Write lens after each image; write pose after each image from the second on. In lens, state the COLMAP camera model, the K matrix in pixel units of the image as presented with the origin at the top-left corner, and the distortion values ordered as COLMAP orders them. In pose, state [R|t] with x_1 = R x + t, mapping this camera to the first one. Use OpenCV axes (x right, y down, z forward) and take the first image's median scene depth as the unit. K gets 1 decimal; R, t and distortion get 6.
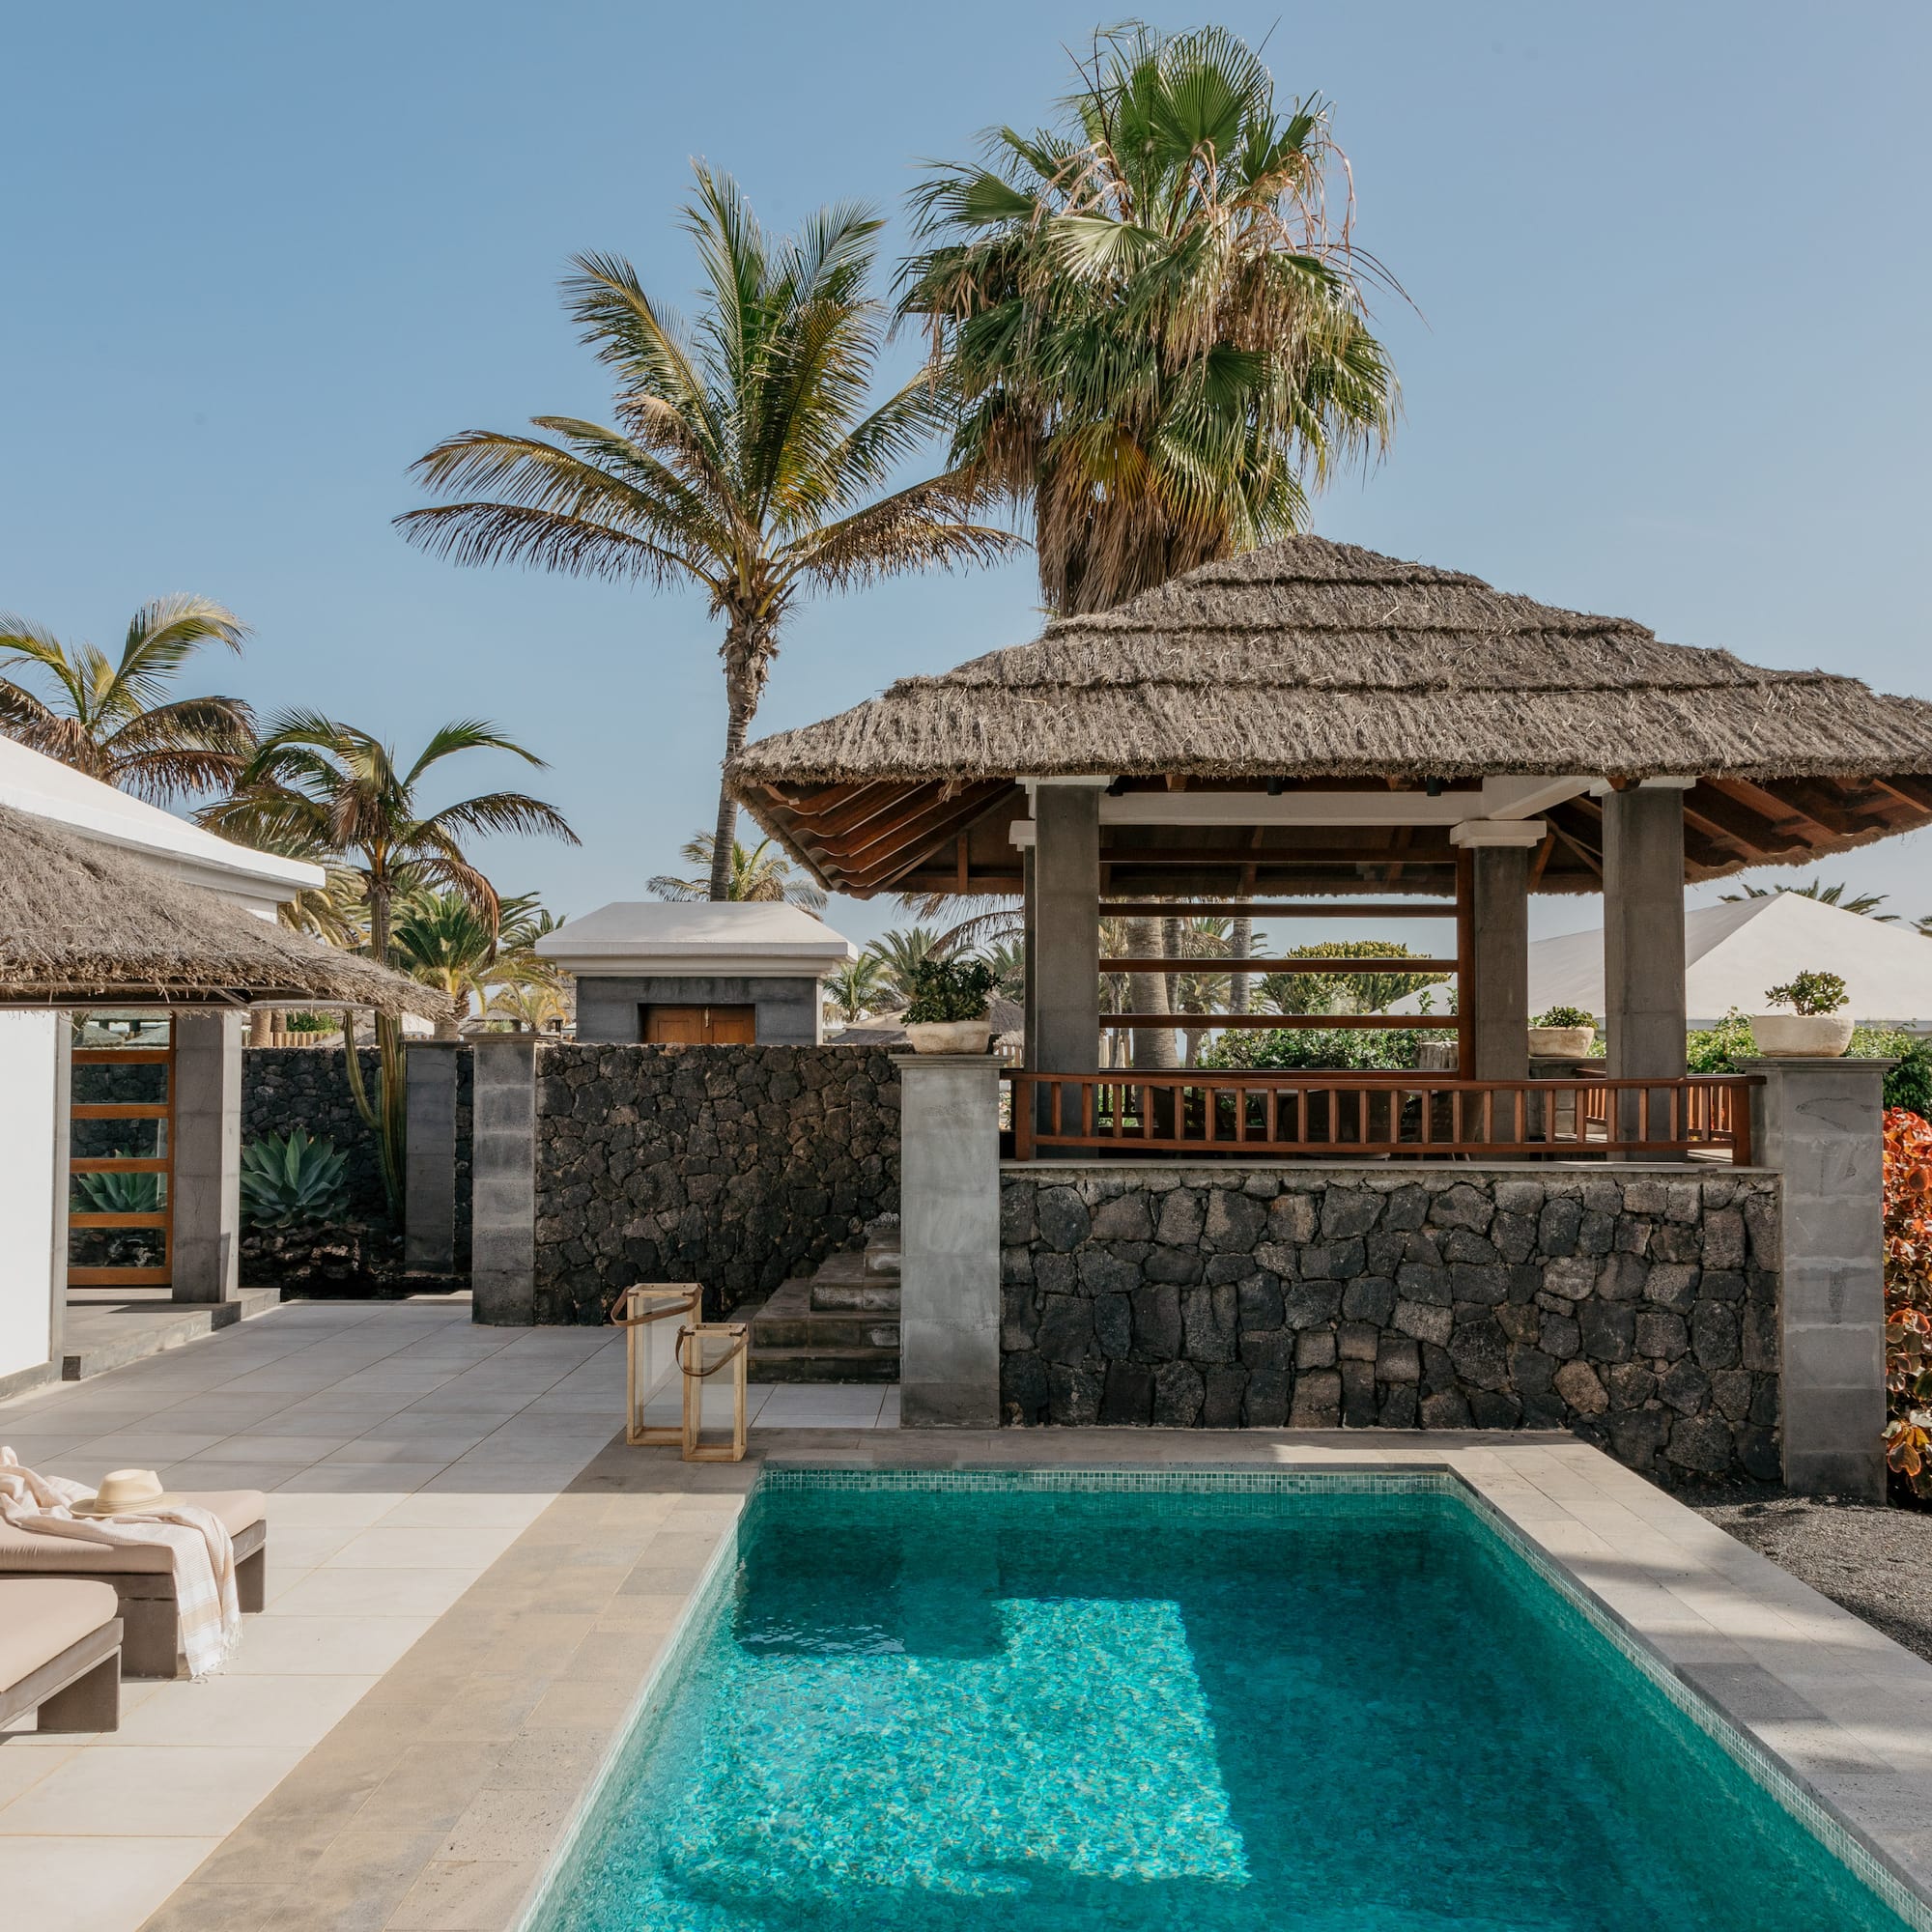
lens RADIAL K [[2209.1, 0, 967.1], [0, 2209.1, 958.3], [0, 0, 1]] dist [0.002636, 0.000000]
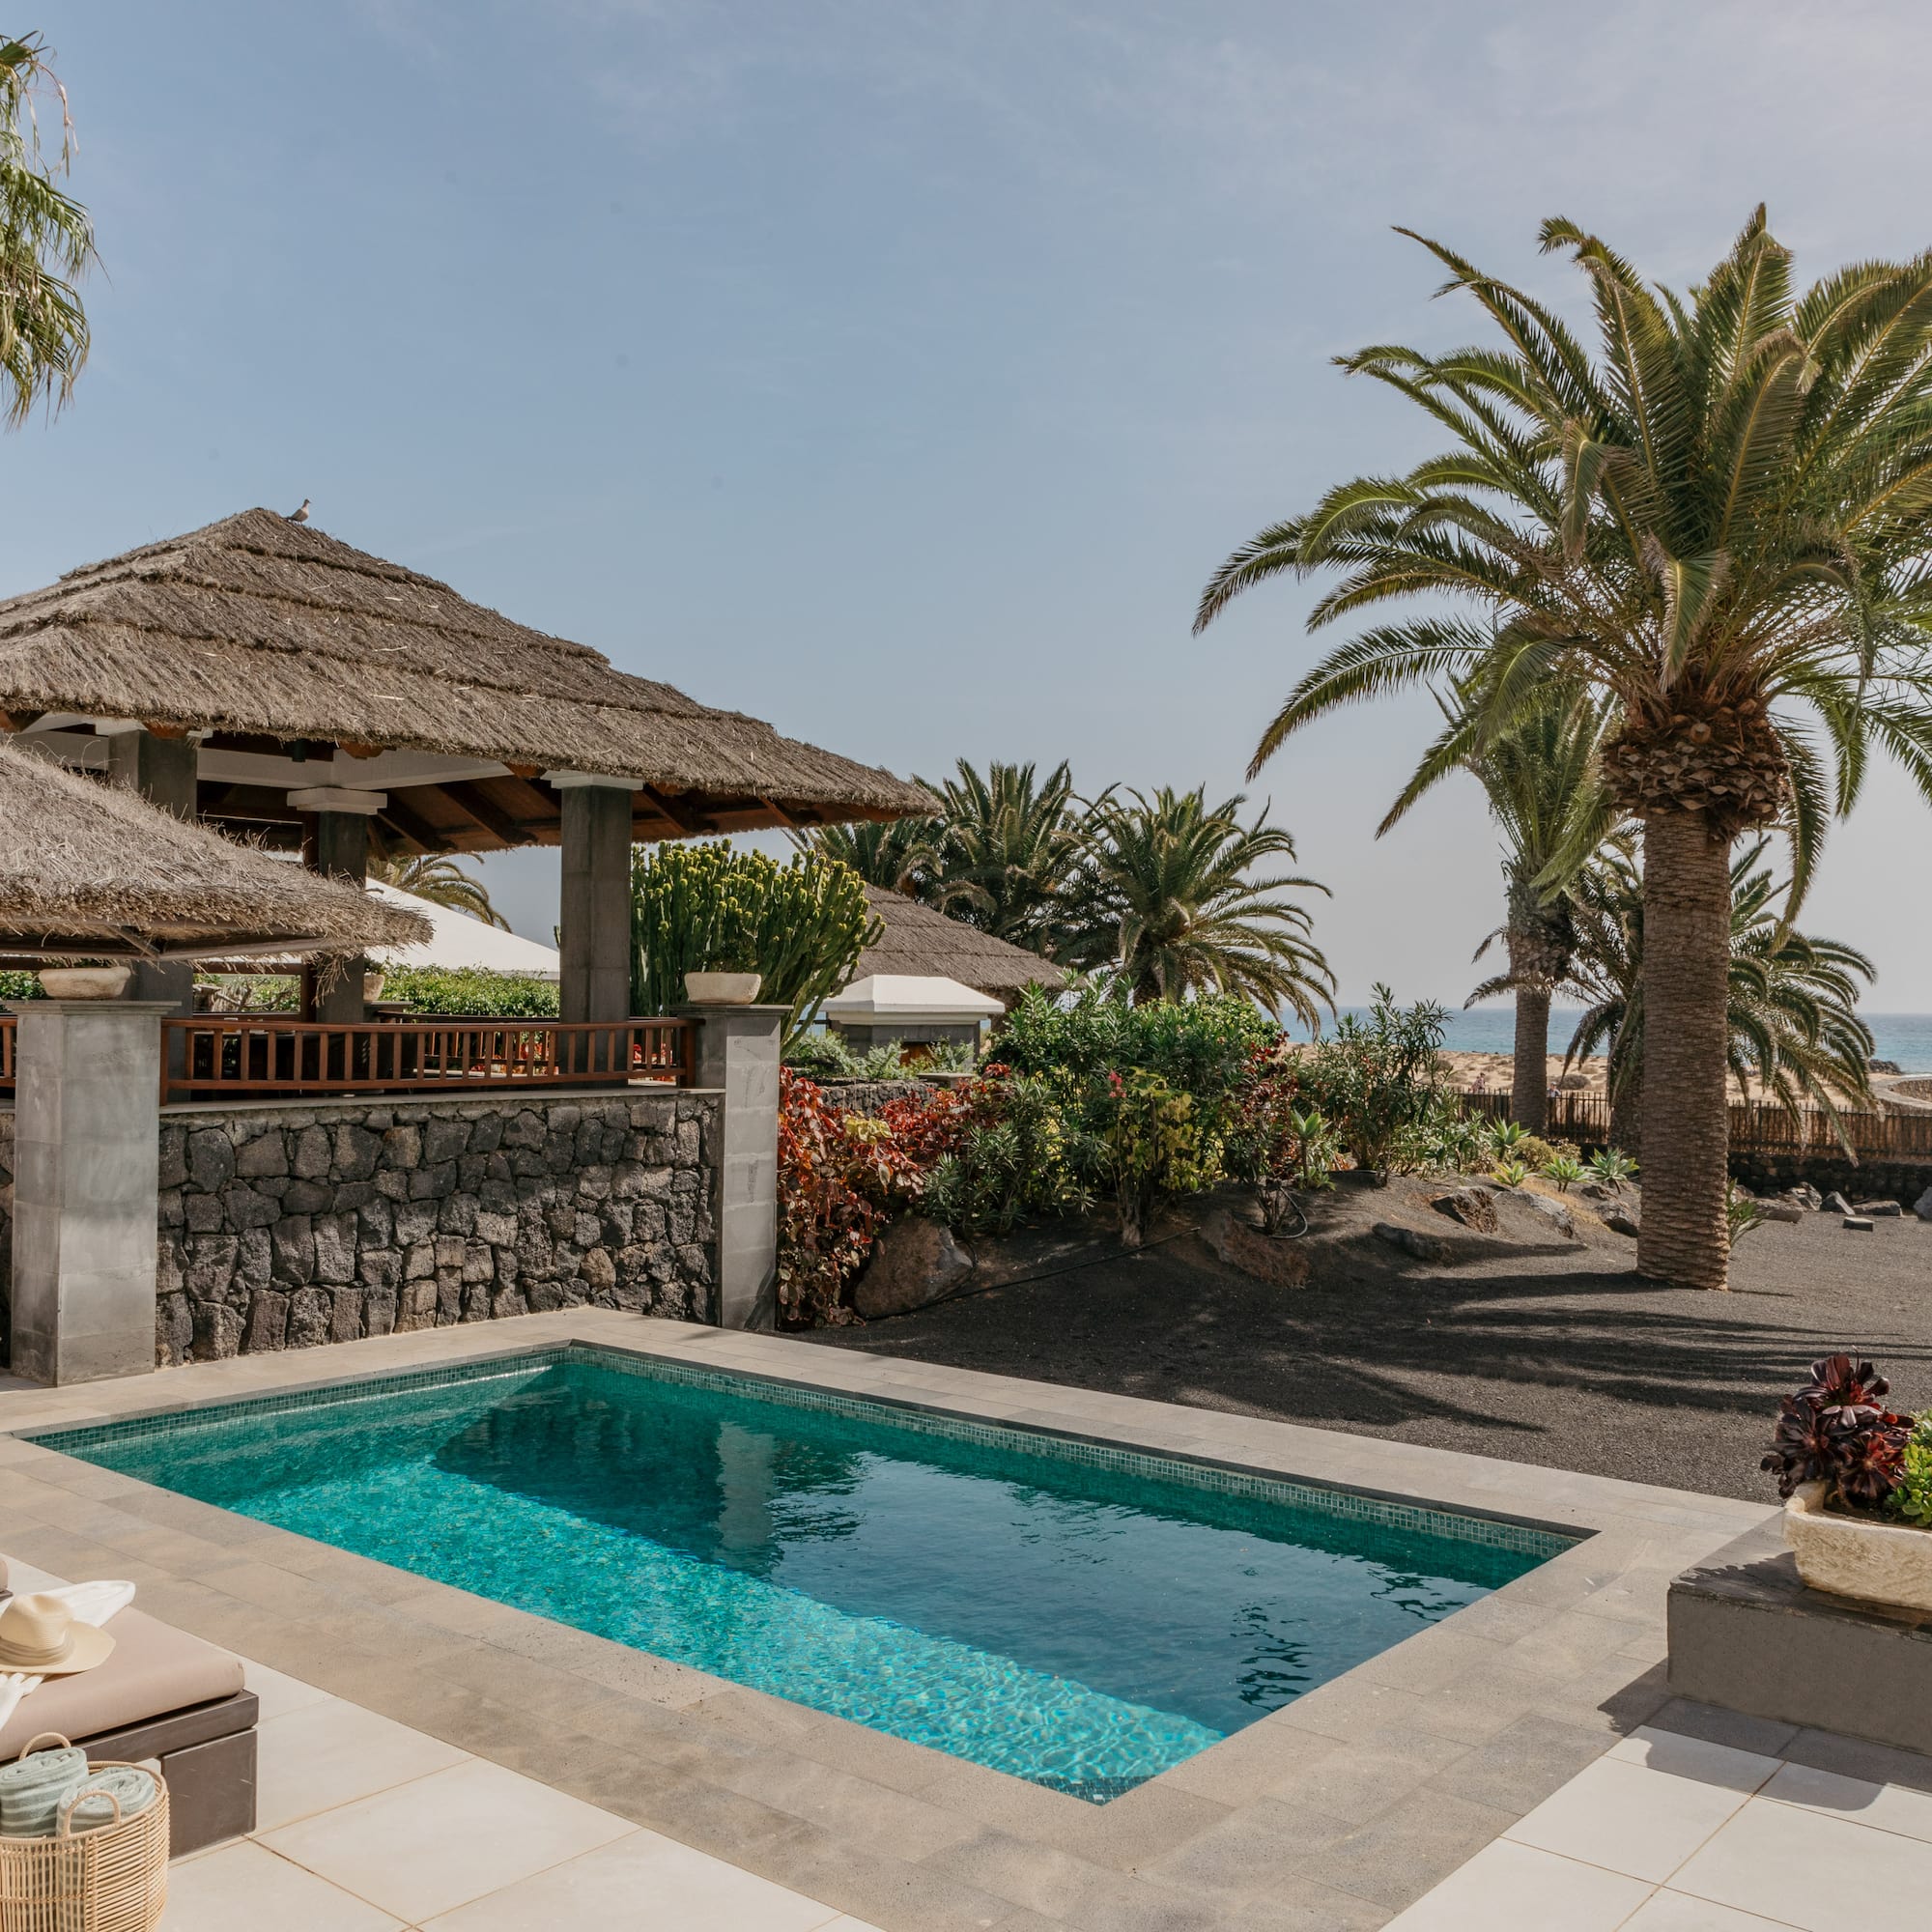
lens RADIAL K [[2209.1, 0, 972.4], [0, 2209.1, 974.8], [0, 0, 1]] dist [0.002636, 0.000000]
pose [[0.553647, 0.012655, 0.832656, -0.627735], [-0.043946, 0.998935, 0.014039, 0.001647], [-0.831591, -0.044365, 0.553613, 0.141224]]
